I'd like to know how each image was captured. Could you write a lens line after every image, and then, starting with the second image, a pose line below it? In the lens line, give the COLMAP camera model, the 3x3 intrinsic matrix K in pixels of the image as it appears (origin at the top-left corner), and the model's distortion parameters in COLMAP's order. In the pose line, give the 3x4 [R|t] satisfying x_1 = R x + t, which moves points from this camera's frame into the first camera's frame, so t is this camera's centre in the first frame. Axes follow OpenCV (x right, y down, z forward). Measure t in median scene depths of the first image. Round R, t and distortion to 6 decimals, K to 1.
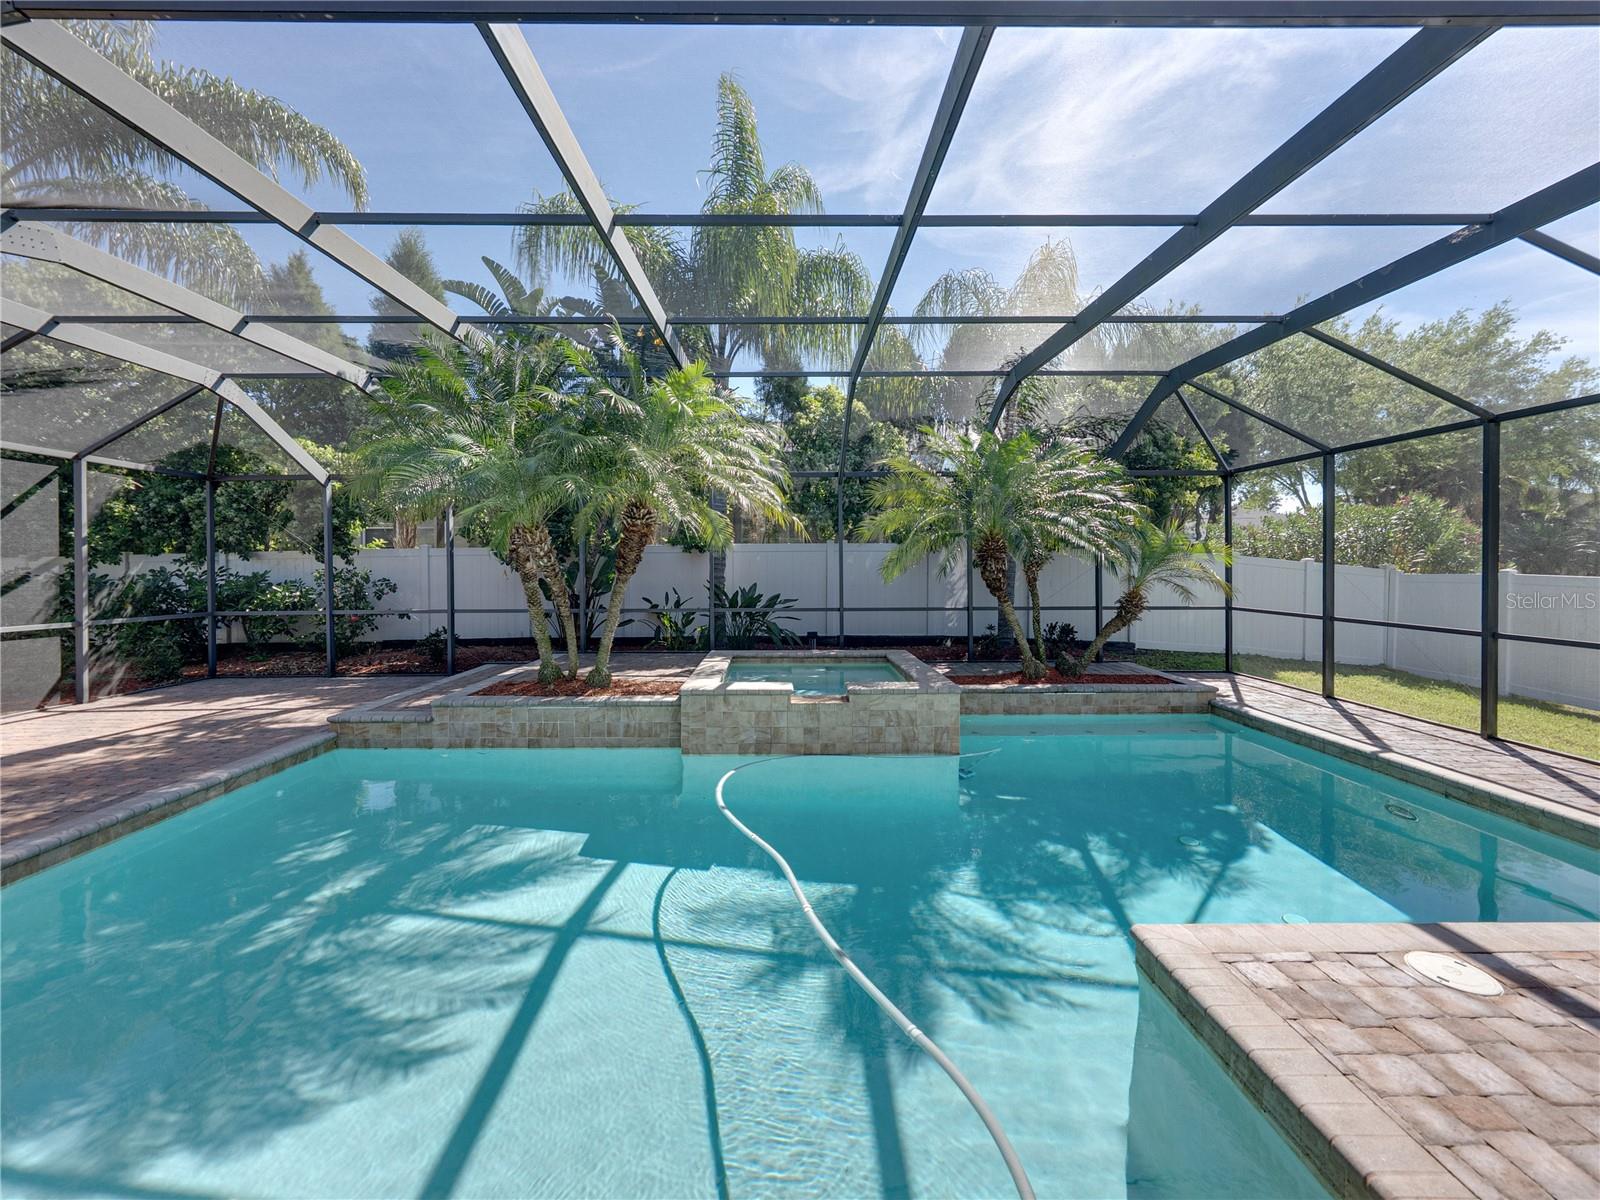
lens RADIAL K [[625.4, 0, 789.6], [0, 625.4, 562.8], [0, 0, 1]] dist [-0.004798, -0.000624]
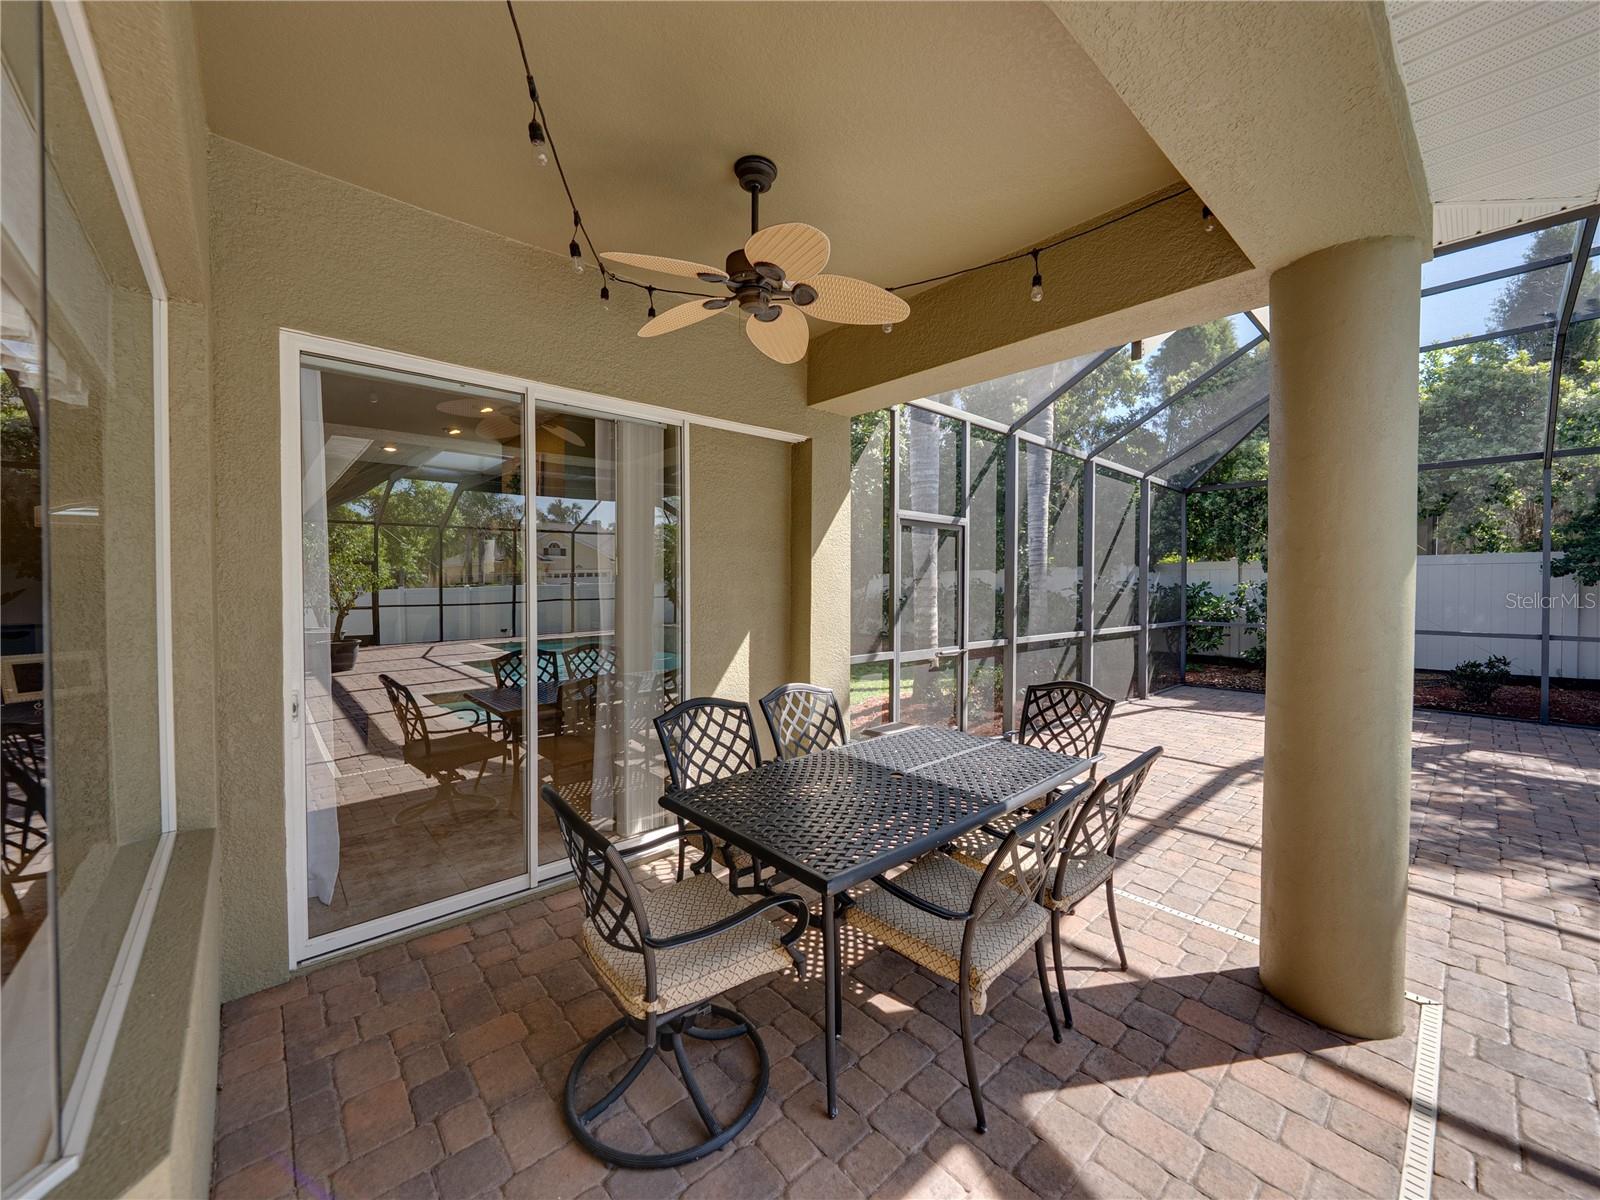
lens RADIAL K [[615.9, 0, 792.8], [0, 615.9, 593.4], [0, 0, 1]] dist [0.023005, -0.012148]
pose [[0.649480, 0.019208, -0.760136, -0.820725], [-0.001085, 0.999703, 0.024334, 0.013684], [0.760378, -0.014980, 0.649308, -0.215578]]
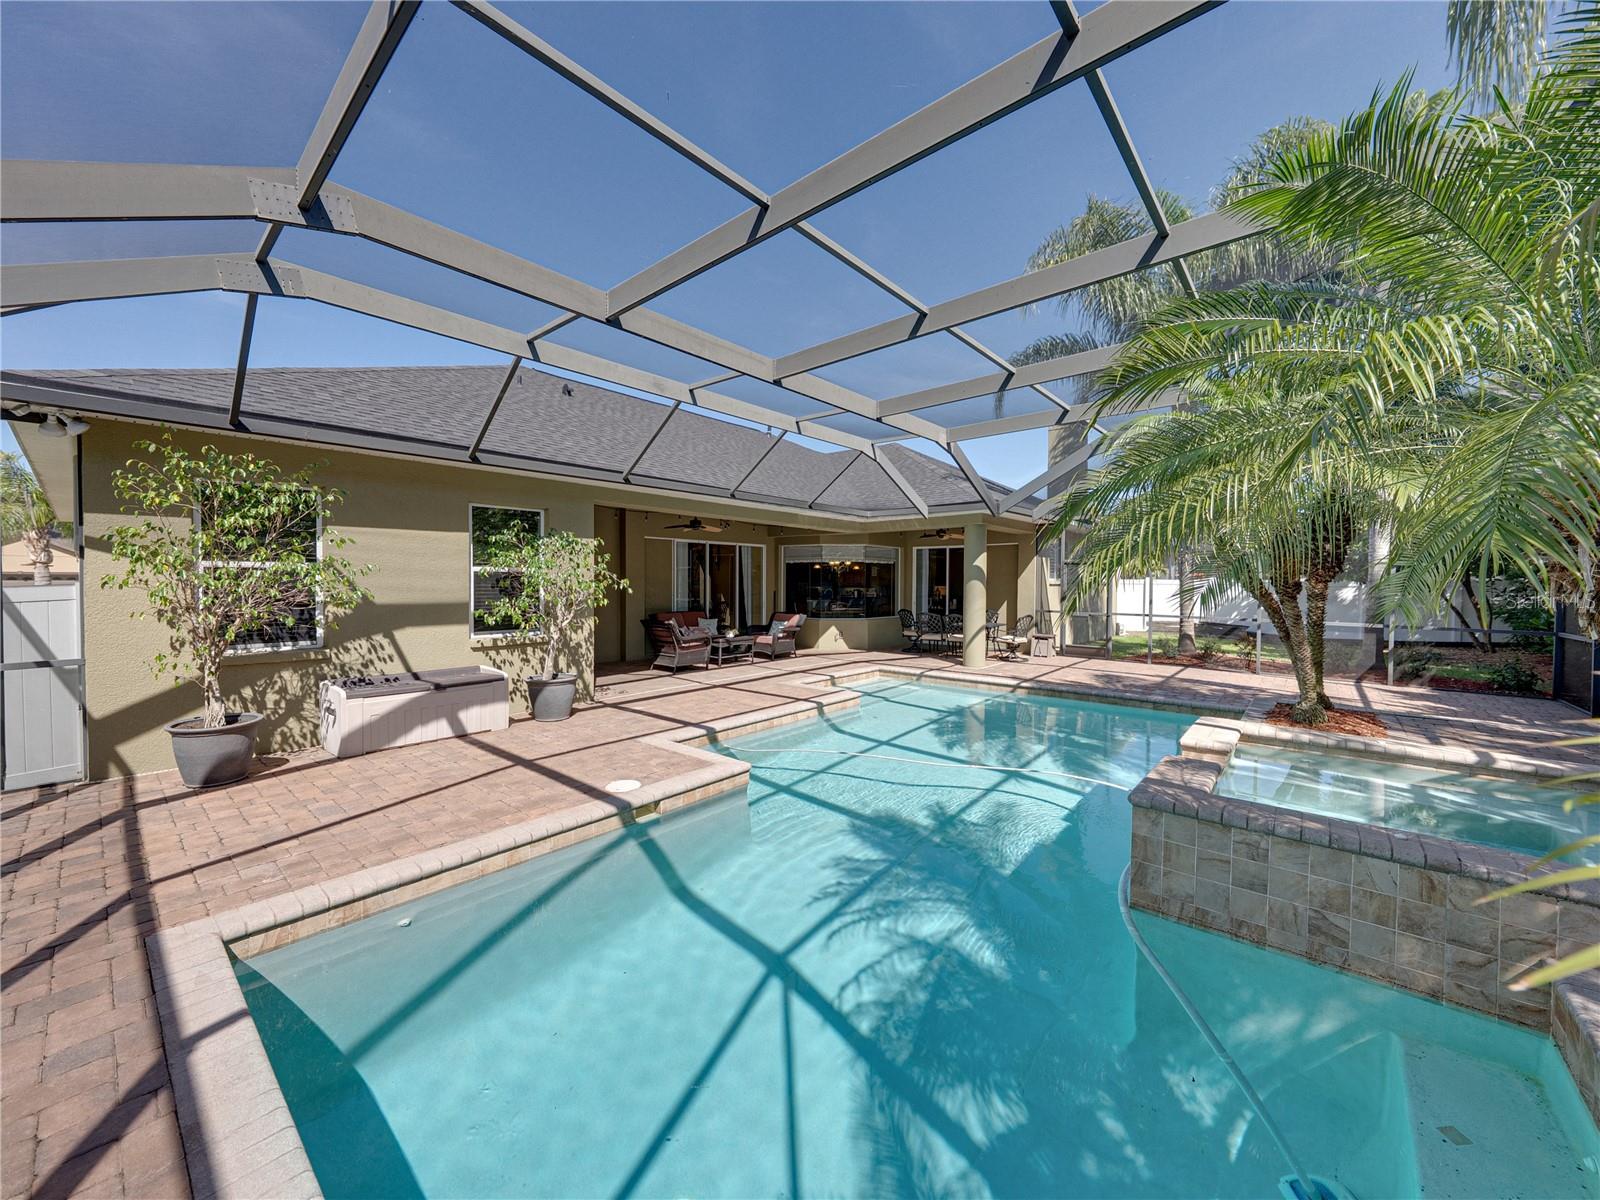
lens RADIAL K [[615.8, 0, 797.7], [0, 615.8, 592.1], [0, 0, 1]] dist [-0.001194, -0.000238]
pose [[-0.655270, 0.013975, -0.755266, 0.821306], [-0.002871, 0.999776, 0.020991, -0.001042], [0.755390, 0.015923, -0.655083, 1.027711]]
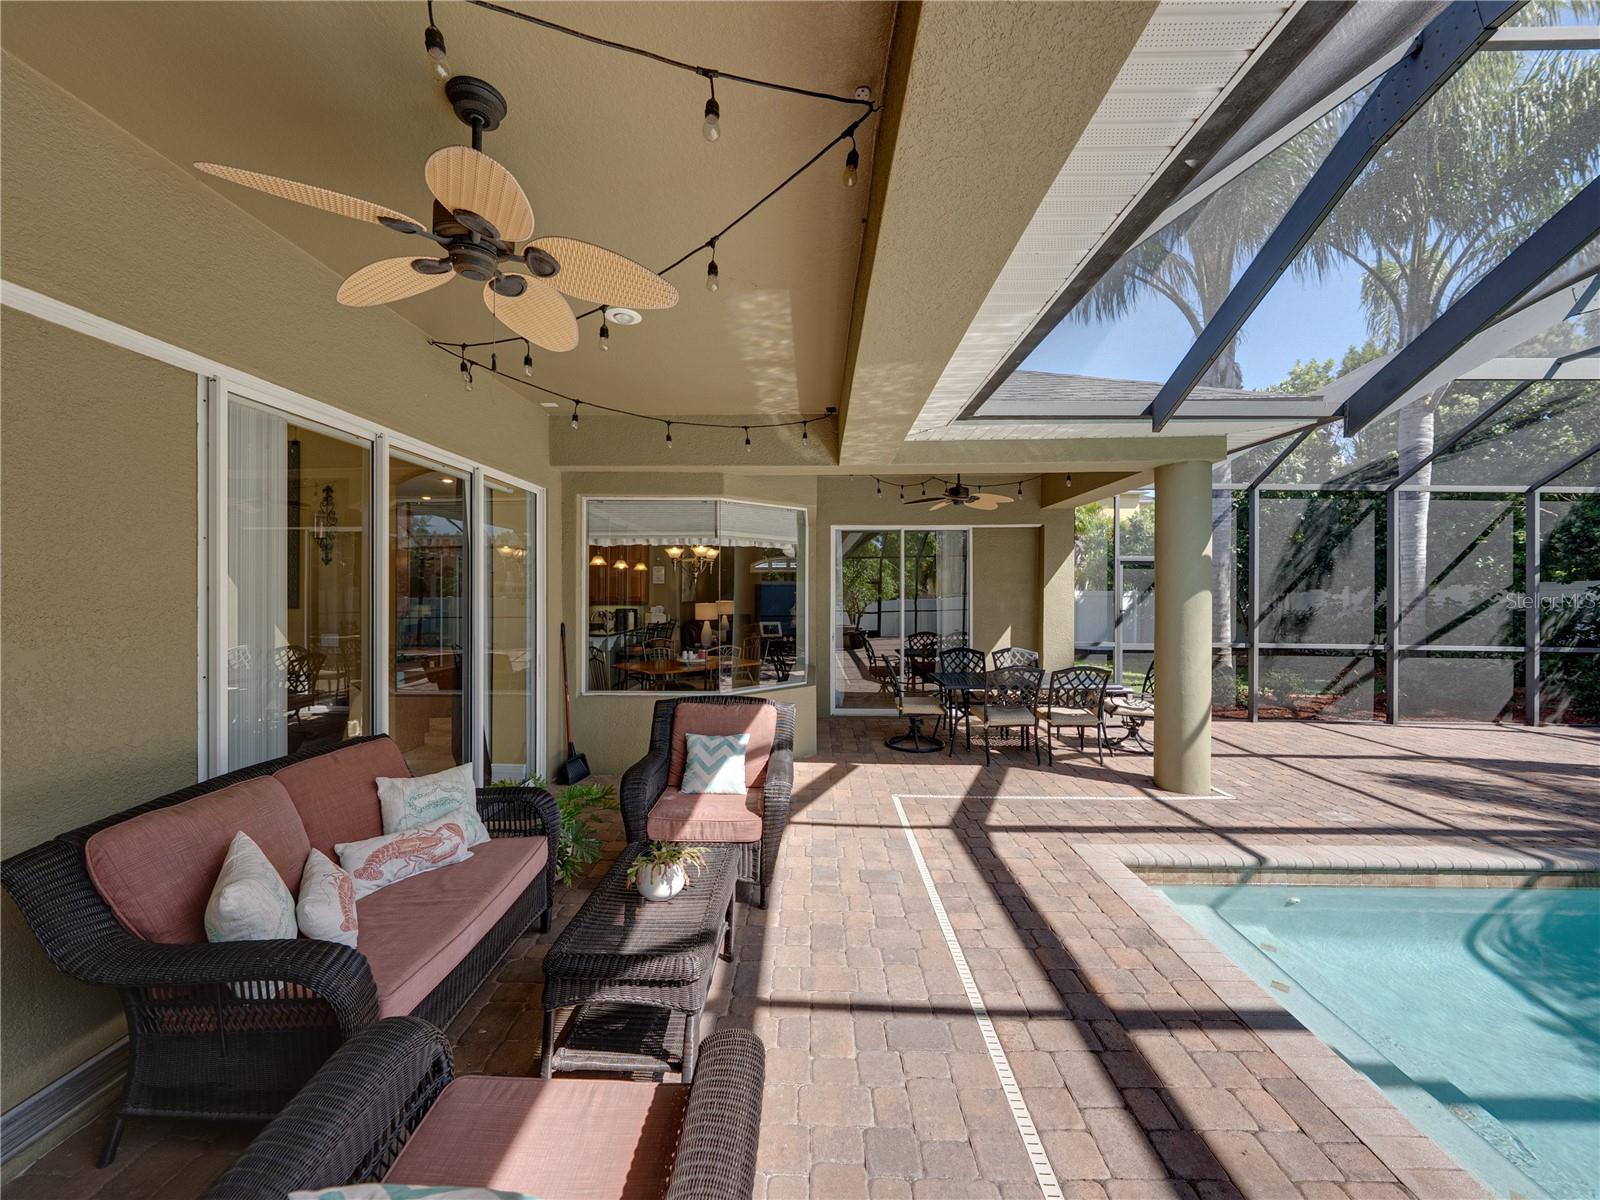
lens RADIAL K [[615.8, 0, 797.7], [0, 615.8, 592.1], [0, 0, 1]] dist [-0.001194, -0.000238]
pose [[-0.036523, 0.002400, -0.999330, -0.074260], [-0.000750, 0.999997, 0.002429, 0.000353], [0.999333, 0.000838, -0.036521, -0.226615]]
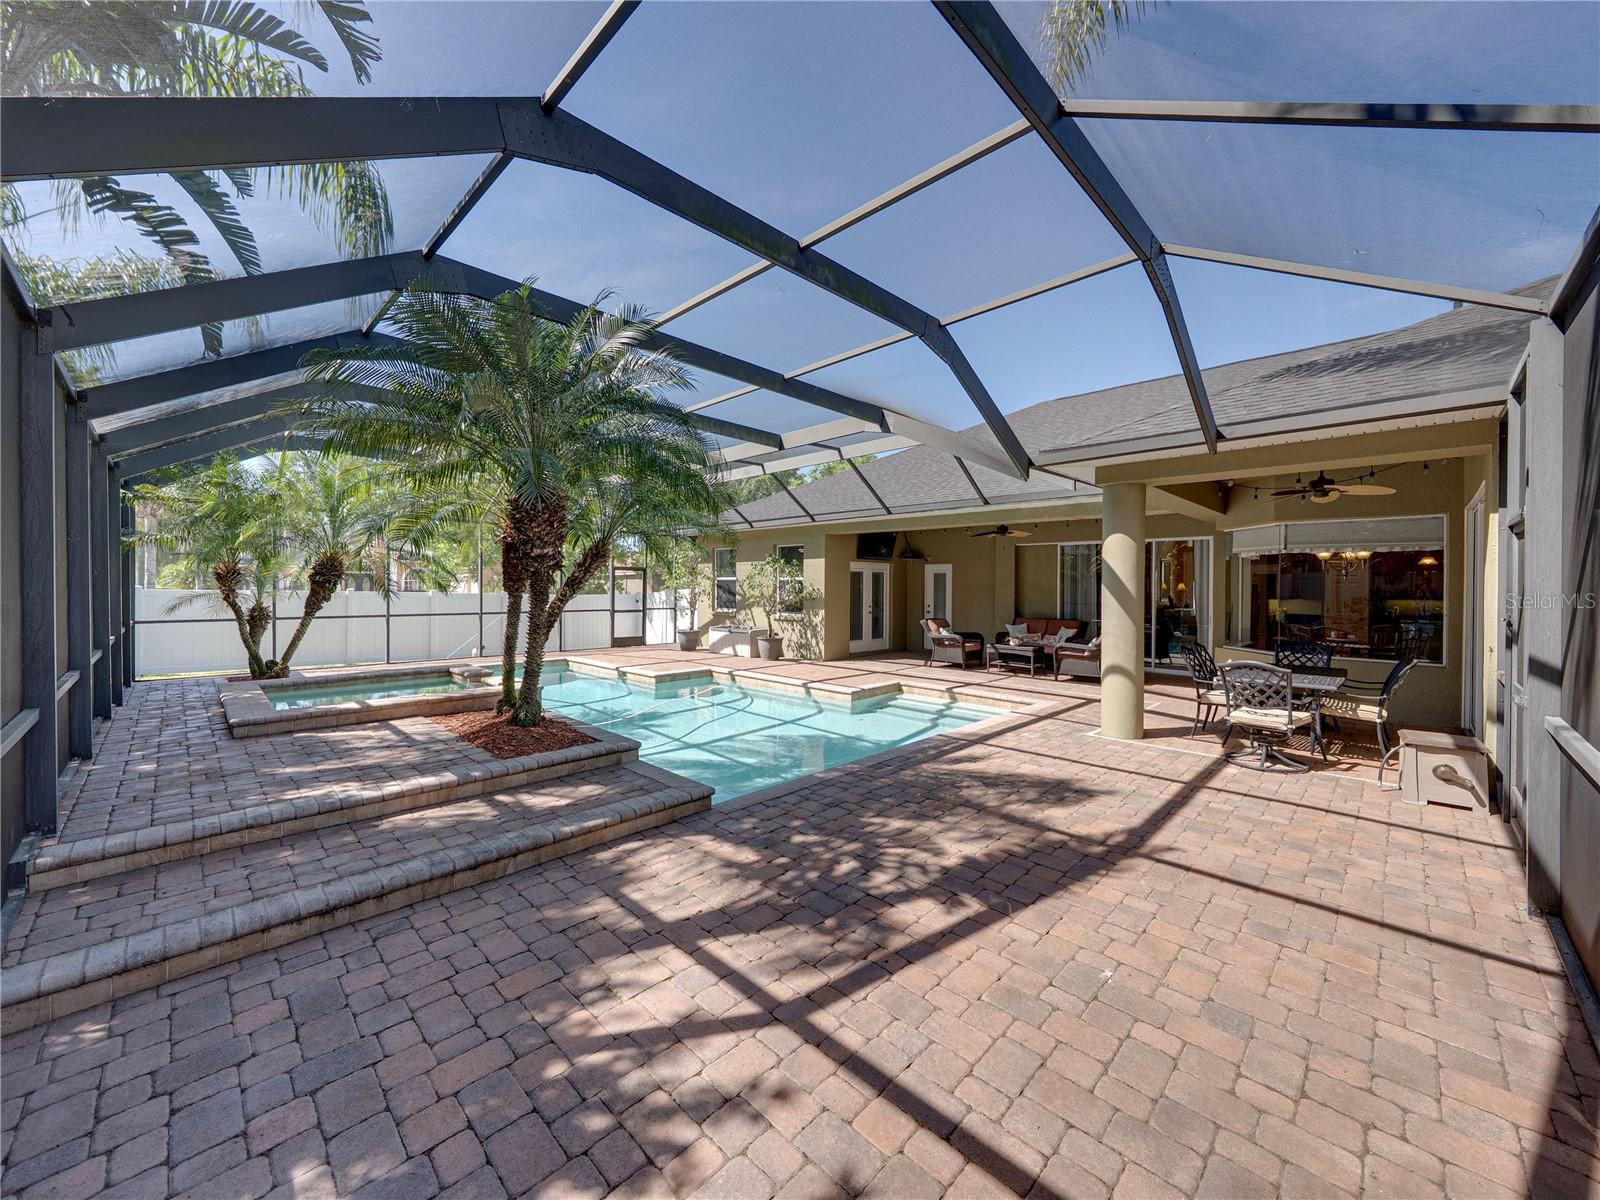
lens RADIAL K [[615.8, 0, 797.7], [0, 615.8, 592.1], [0, 0, 1]] dist [-0.001194, -0.000238]
pose [[-0.703756, -0.010185, 0.710368, -1.229516], [-0.004755, 0.999942, 0.009626, 0.007068], [-0.710425, 0.003397, -0.703764, 1.332629]]
